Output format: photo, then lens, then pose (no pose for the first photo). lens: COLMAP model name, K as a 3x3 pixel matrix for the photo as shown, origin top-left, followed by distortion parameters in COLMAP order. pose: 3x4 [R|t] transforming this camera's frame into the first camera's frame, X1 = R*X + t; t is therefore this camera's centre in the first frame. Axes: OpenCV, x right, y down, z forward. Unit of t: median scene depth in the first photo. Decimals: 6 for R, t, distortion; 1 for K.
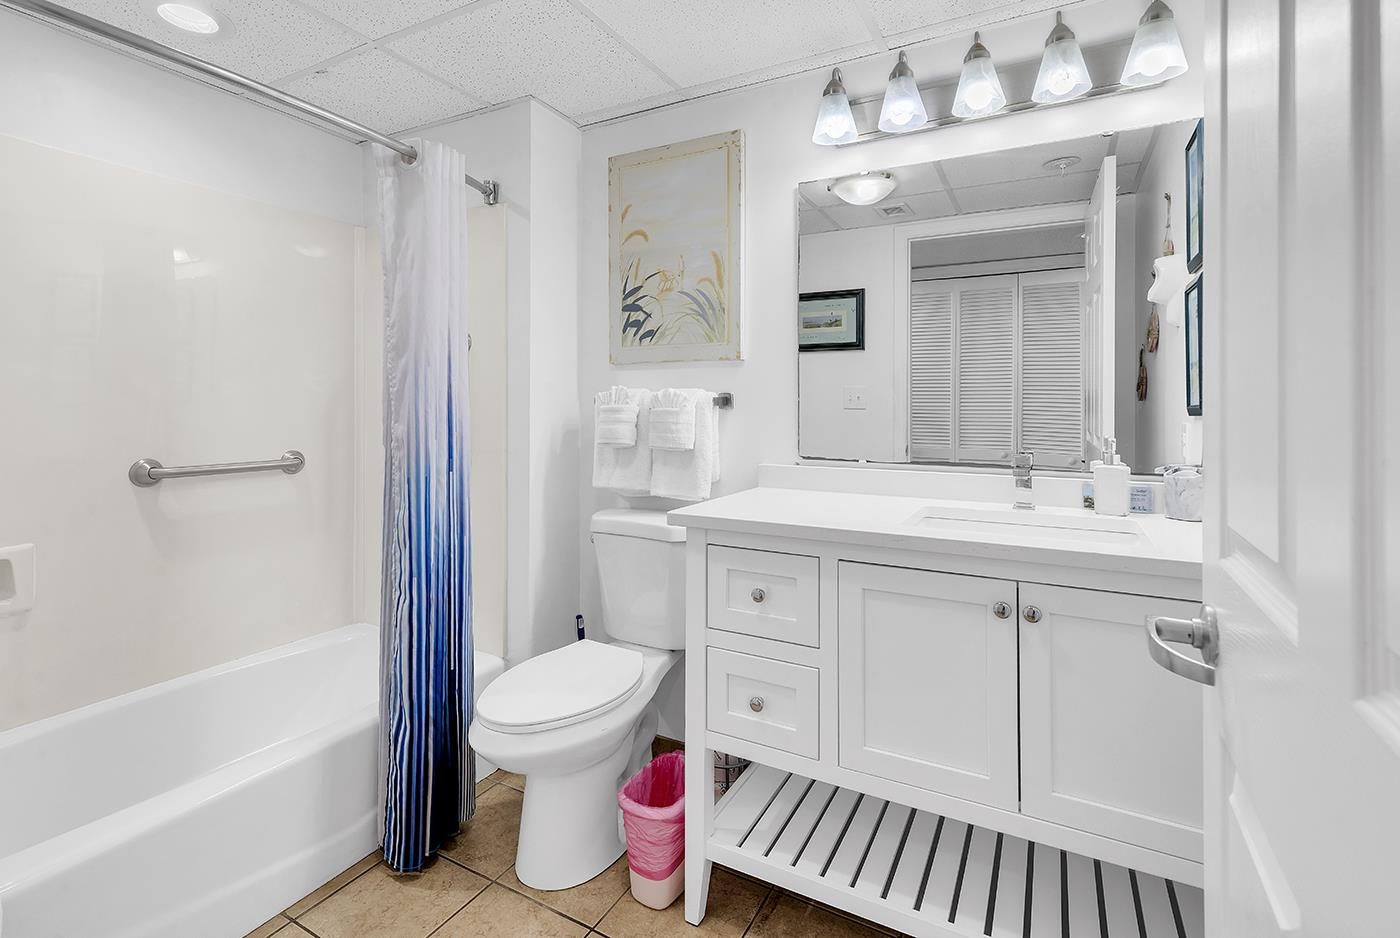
lens RADIAL K [[651.9, 0, 706.7], [0, 651.9, 409.1], [0, 0, 1]] dist [0.006726, -0.004535]
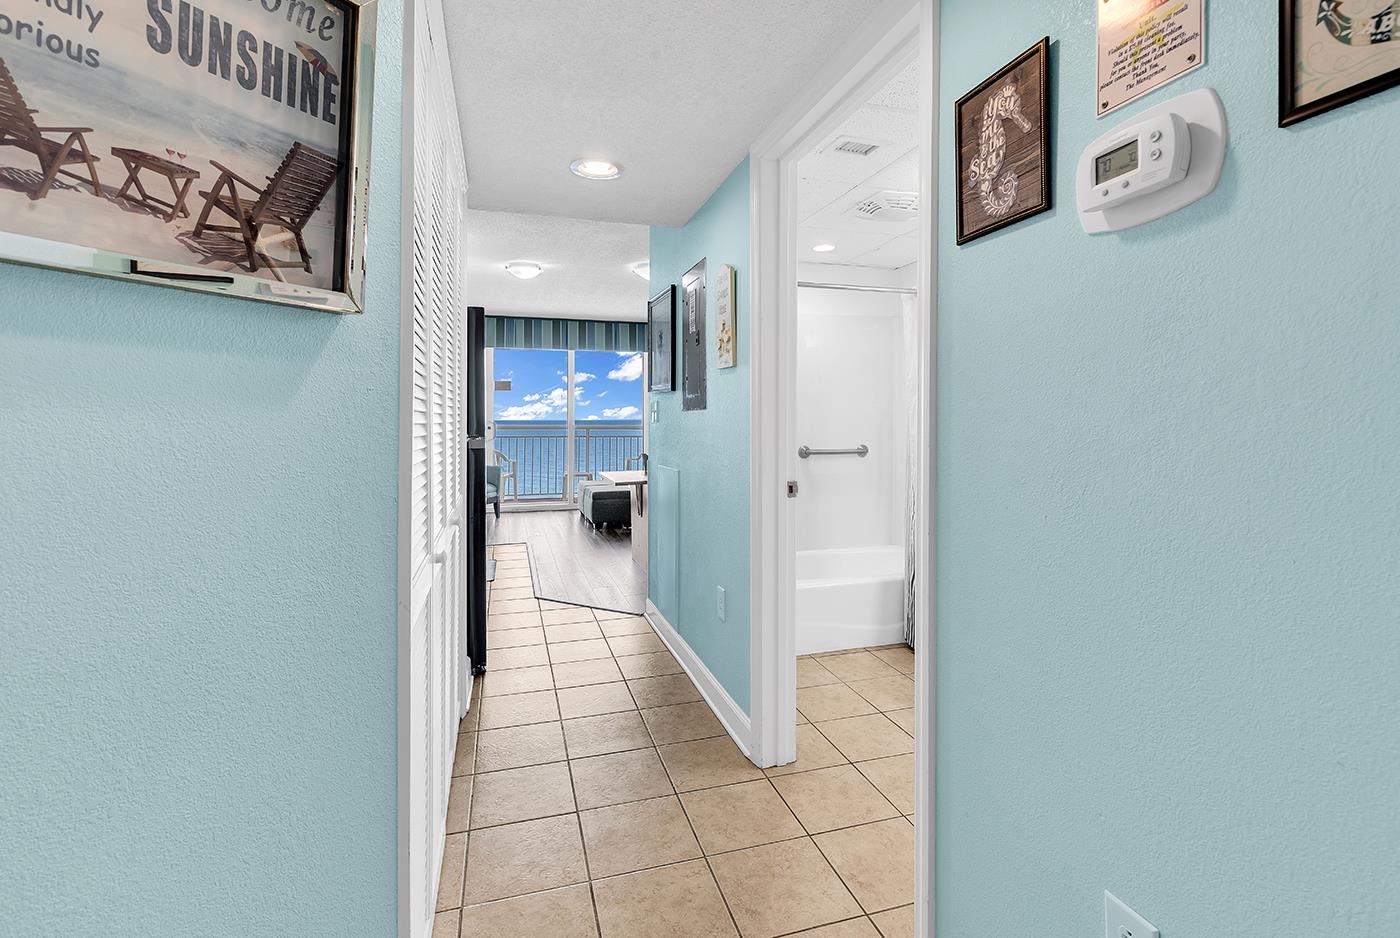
lens RADIAL K [[651.9, 0, 702.2], [0, 651.9, 411.6], [0, 0, 1]] dist [0.006726, -0.004535]
pose [[0.711065, -0.007591, -0.703086, 0.418326], [-0.000604, 0.999935, -0.011407, -0.007811], [0.703126, 0.008535, 0.711014, -0.772902]]
